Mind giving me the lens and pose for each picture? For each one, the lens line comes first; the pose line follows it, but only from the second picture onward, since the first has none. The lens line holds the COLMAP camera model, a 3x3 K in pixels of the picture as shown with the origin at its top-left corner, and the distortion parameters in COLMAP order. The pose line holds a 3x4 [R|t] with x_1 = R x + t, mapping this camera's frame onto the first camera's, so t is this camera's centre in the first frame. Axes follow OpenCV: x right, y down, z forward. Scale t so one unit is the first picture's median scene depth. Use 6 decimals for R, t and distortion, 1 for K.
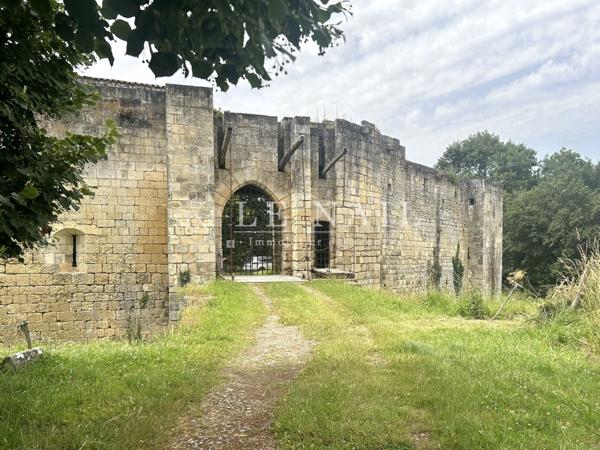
lens RADIAL K [[406.1, 0, 300.0], [0, 406.1, 239.1], [0, 0, 1]] dist [0.054488, -0.003313]
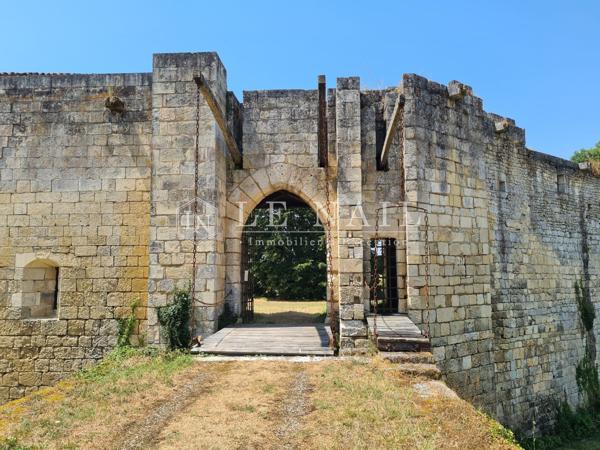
lens RADIAL K [[406.1, 0, 300.0], [0, 406.1, 239.1], [0, 0, 1]] dist [0.054488, -0.003313]
pose [[0.969087, -0.034080, -0.244356, 0.079412], [0.019423, 0.997878, -0.062141, -0.005850], [0.245955, 0.055474, 0.967692, 0.353487]]
